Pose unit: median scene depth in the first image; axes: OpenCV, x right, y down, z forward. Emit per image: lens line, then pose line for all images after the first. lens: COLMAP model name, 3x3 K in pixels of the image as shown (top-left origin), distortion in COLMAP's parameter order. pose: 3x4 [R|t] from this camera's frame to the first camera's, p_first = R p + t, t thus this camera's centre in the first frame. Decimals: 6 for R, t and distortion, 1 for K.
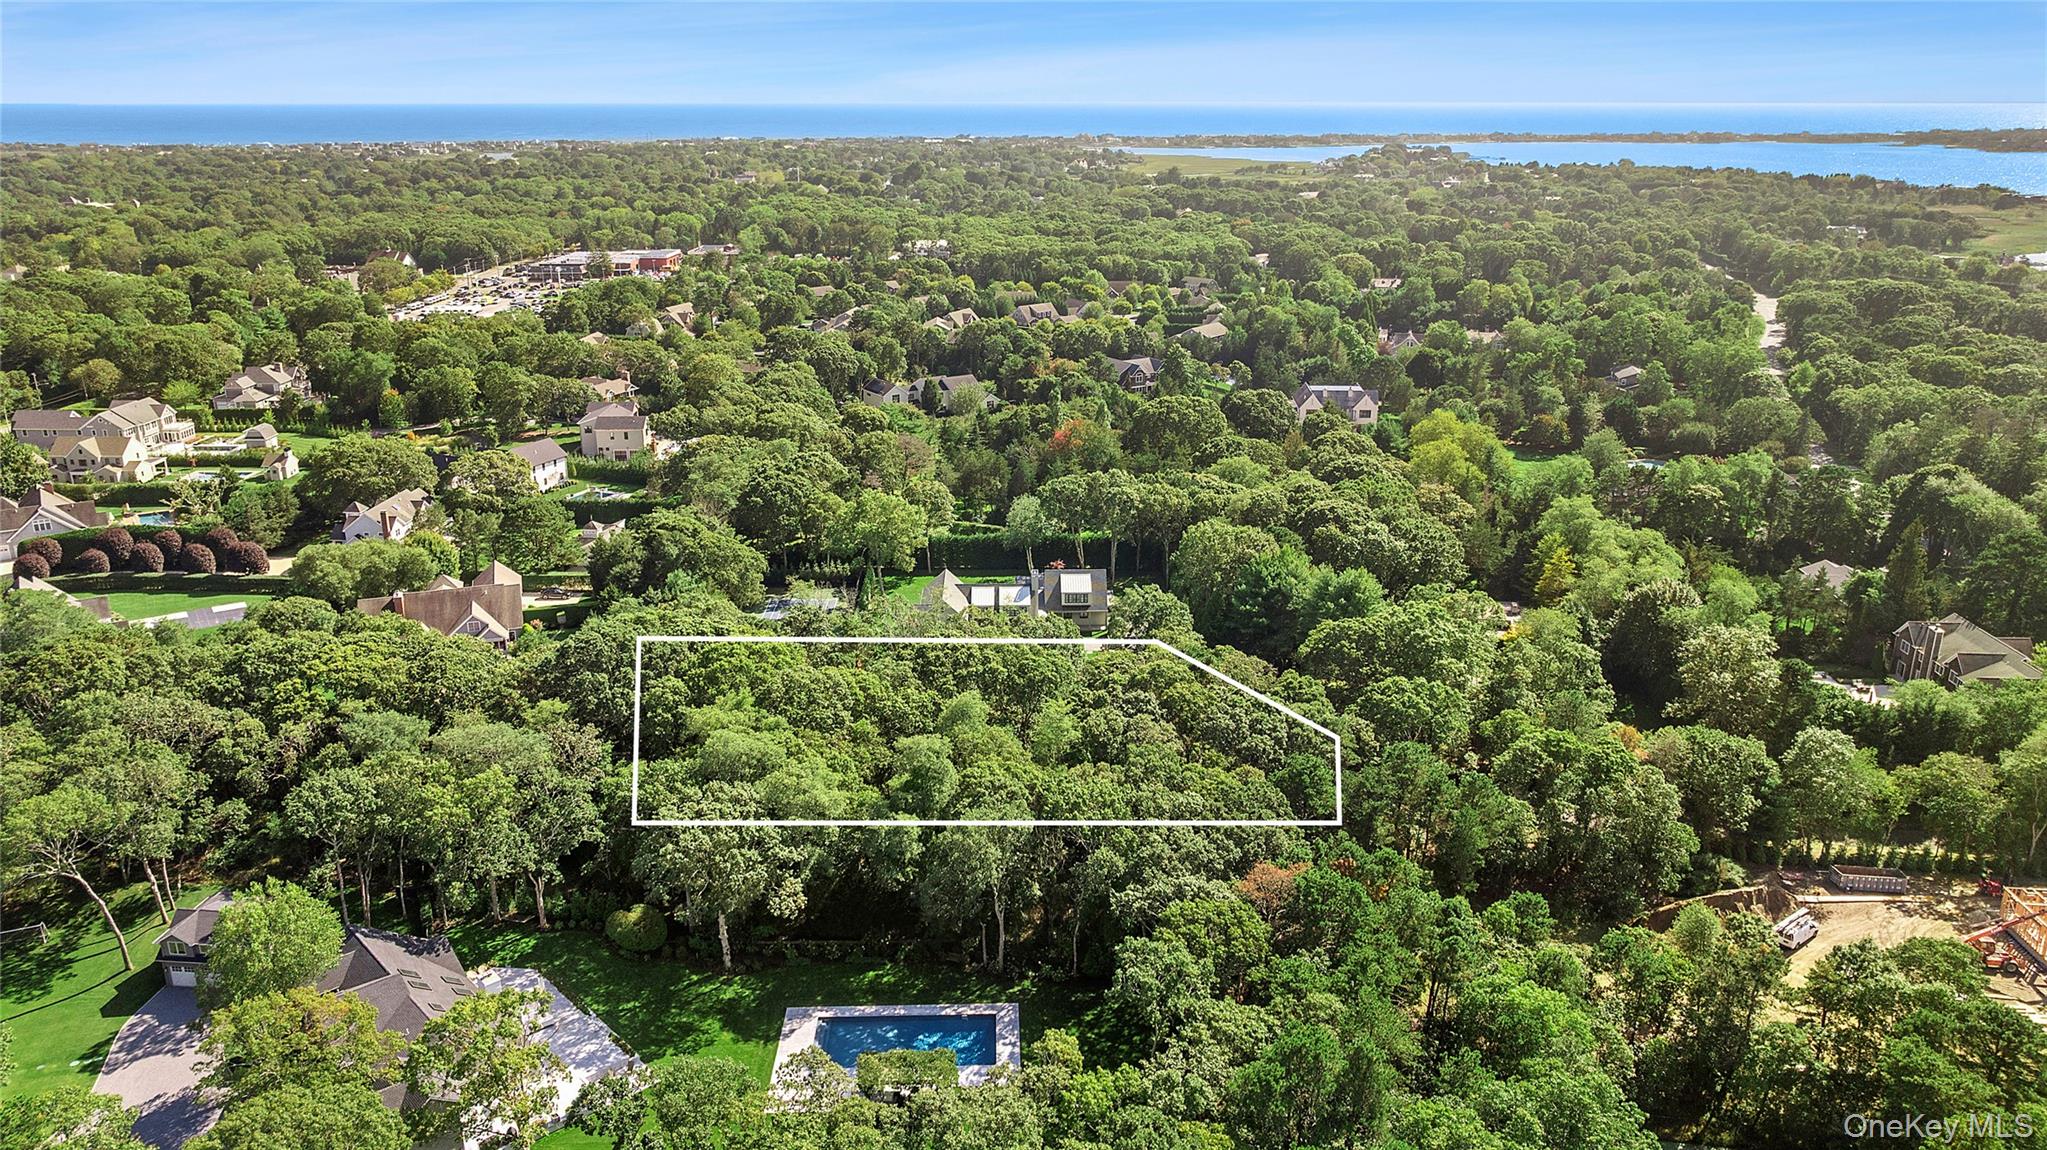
lens RADIAL K [[1440.0, 0, 1023.5], [0, 1440.0, 575.0], [0, 0, 1]] dist [-0.012225, -0.001255]
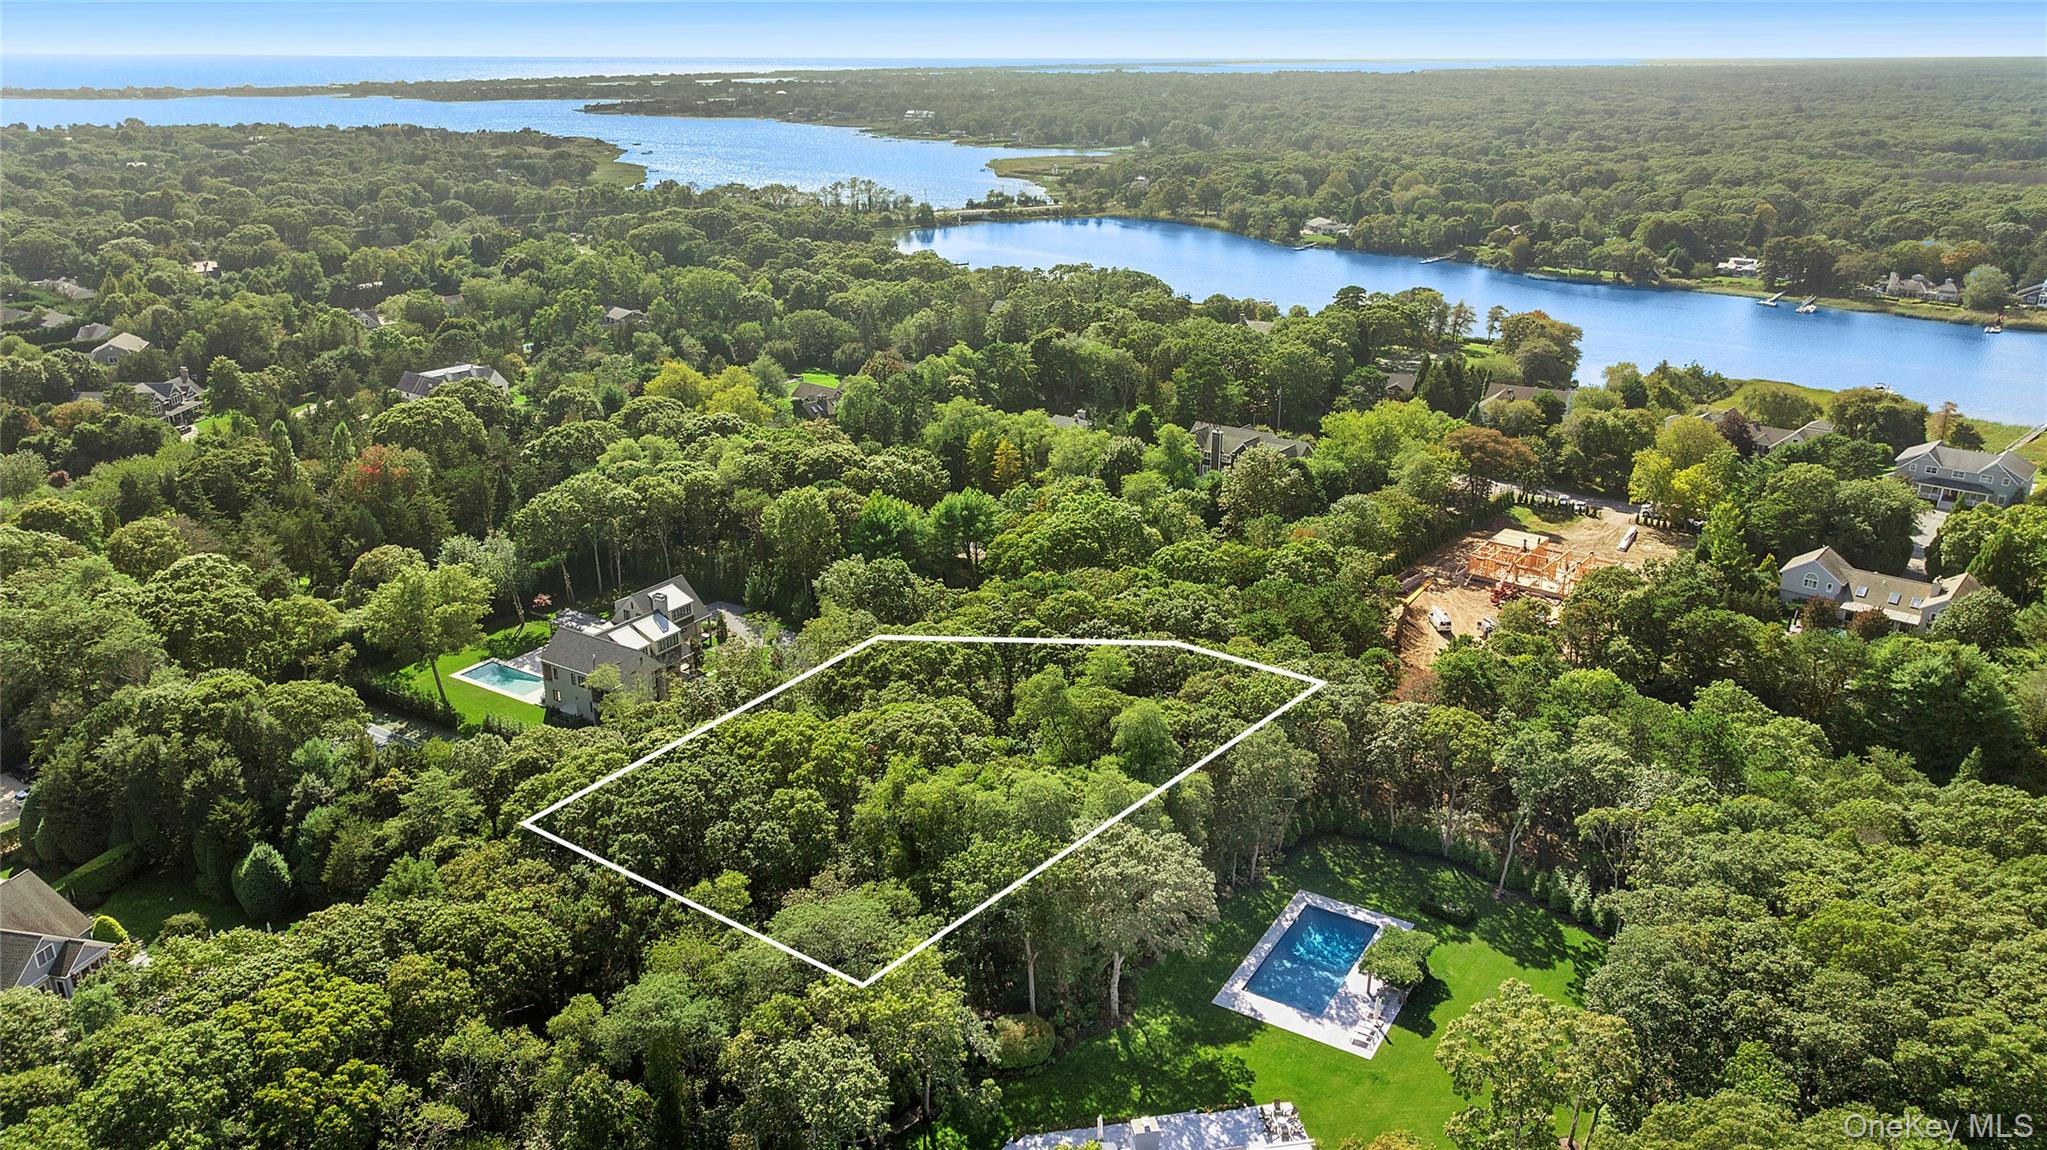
lens RADIAL K [[1440.0, 0, 1023.5], [0, 1440.0, 575.0], [0, 0, 1]] dist [-0.012225, -0.001255]
pose [[0.541935, -0.285233, 0.790537, -0.347699], [0.262874, 0.950976, 0.162914, -0.060620], [-0.798251, 0.119523, 0.590348, 0.192211]]
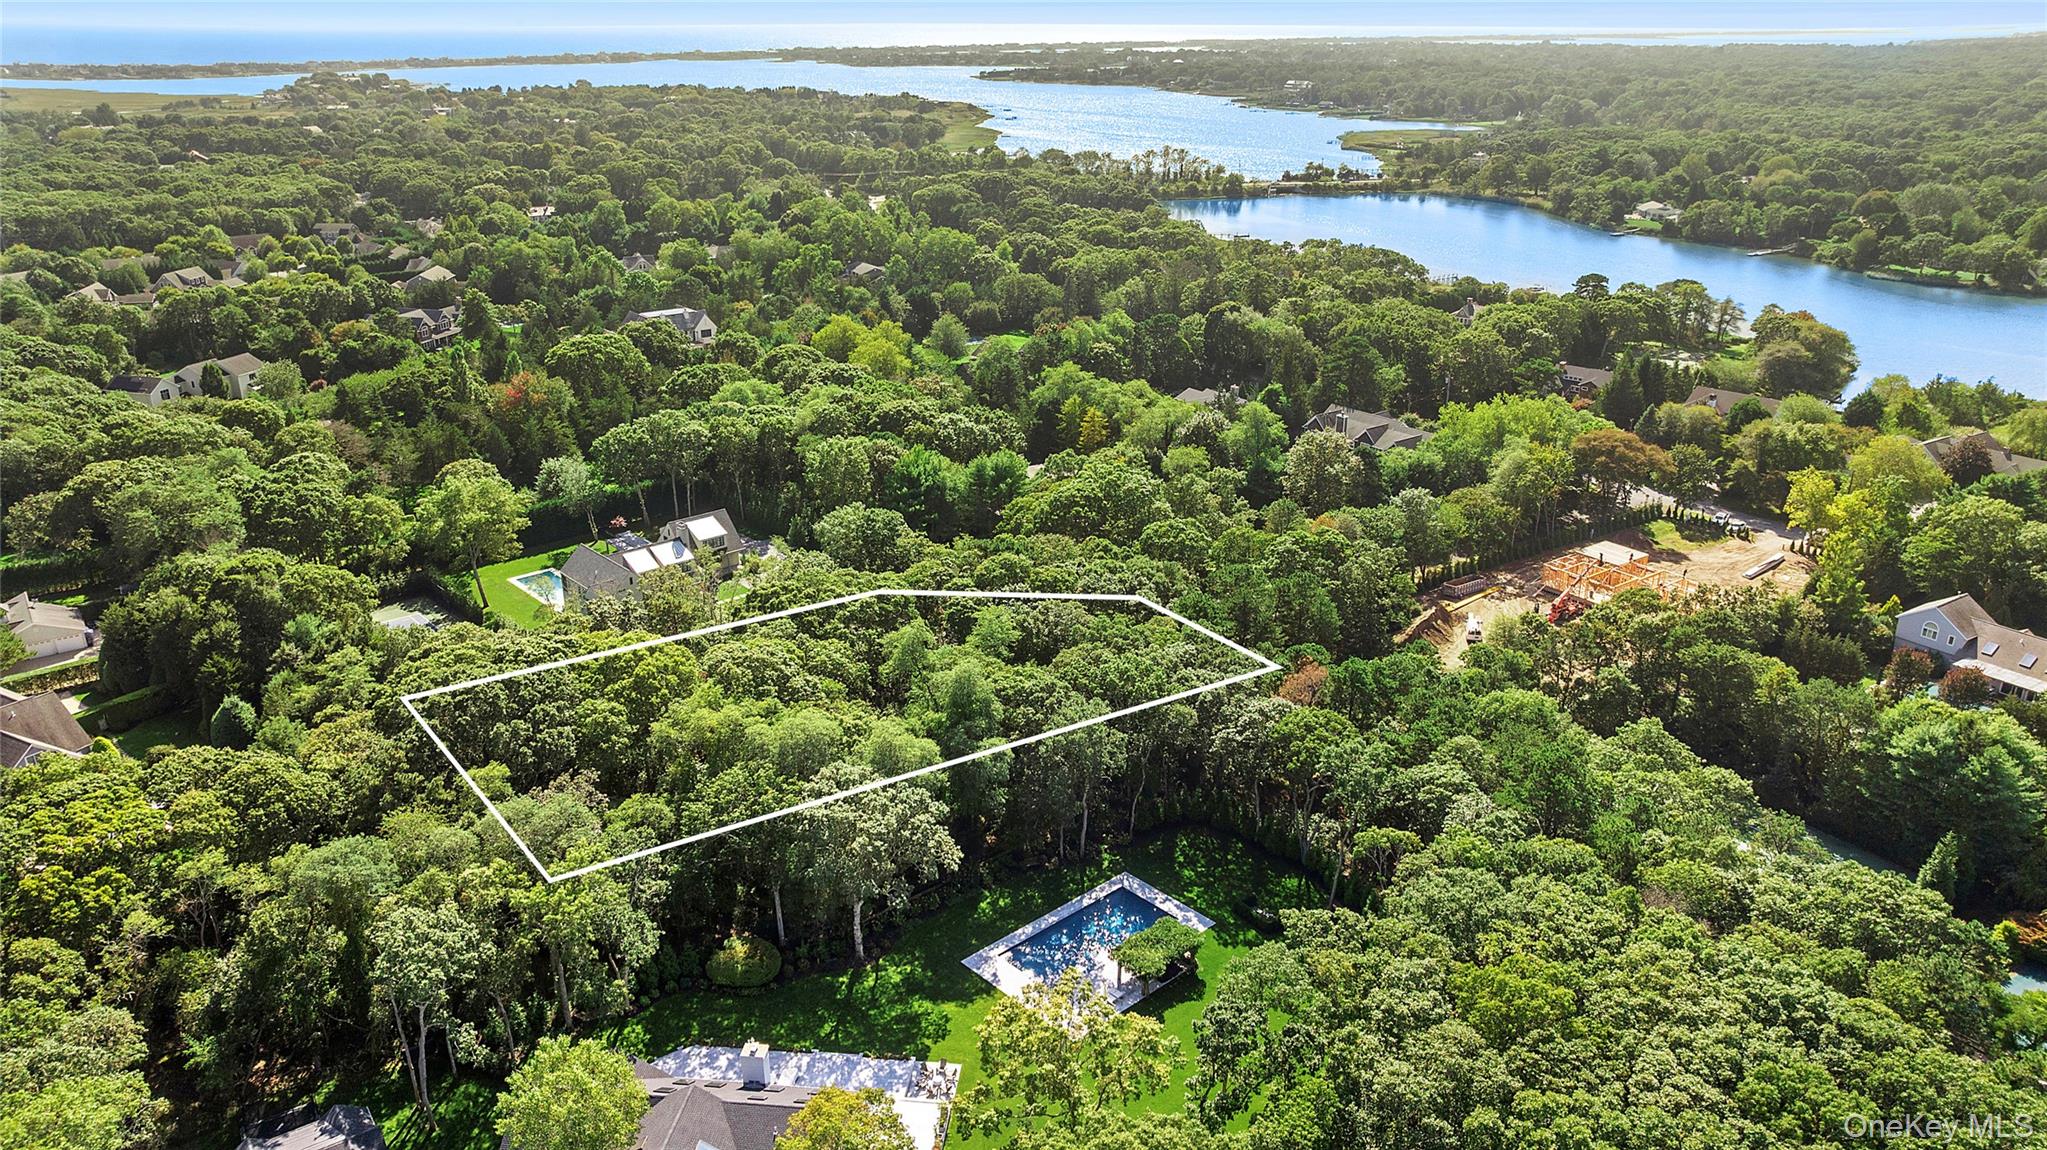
lens RADIAL K [[1445.5, 0, 1024.2], [0, 1445.5, 547.9], [0, 0, 1]] dist [-0.014401, 0.004170]
pose [[0.751858, -0.224407, 0.619961, -0.257532], [0.206022, 0.973174, 0.102405, -0.023235], [-0.626310, 0.050732, 0.777921, 0.078035]]
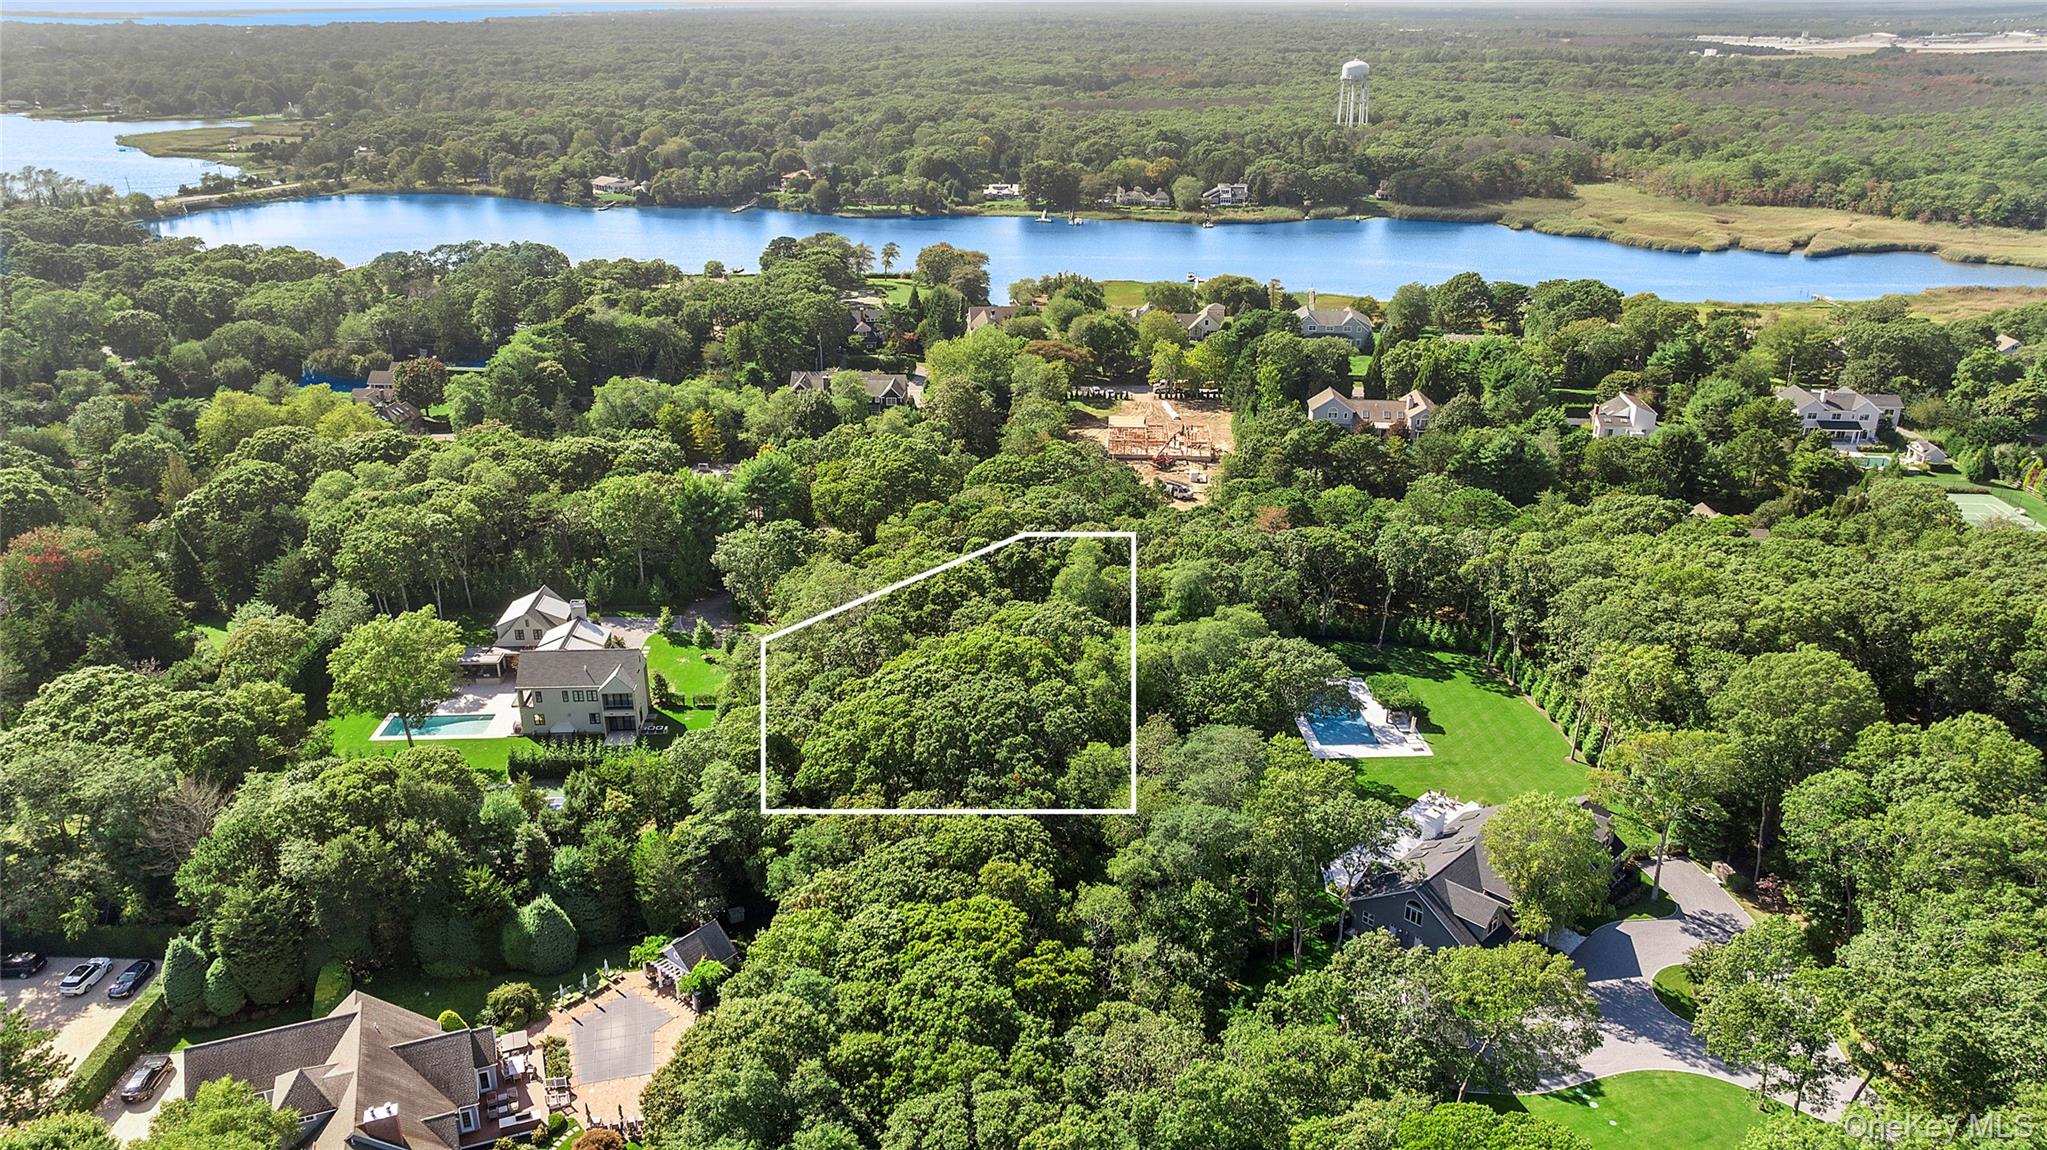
lens RADIAL K [[1440.0, 0, 1023.5], [0, 1440.0, 575.0], [0, 0, 1]] dist [-0.012225, -0.001255]
pose [[-0.037261, -0.371929, 0.927513, -0.497021], [0.316678, 0.875925, 0.363964, -0.153216], [-0.947801, 0.307285, 0.085144, 0.417289]]
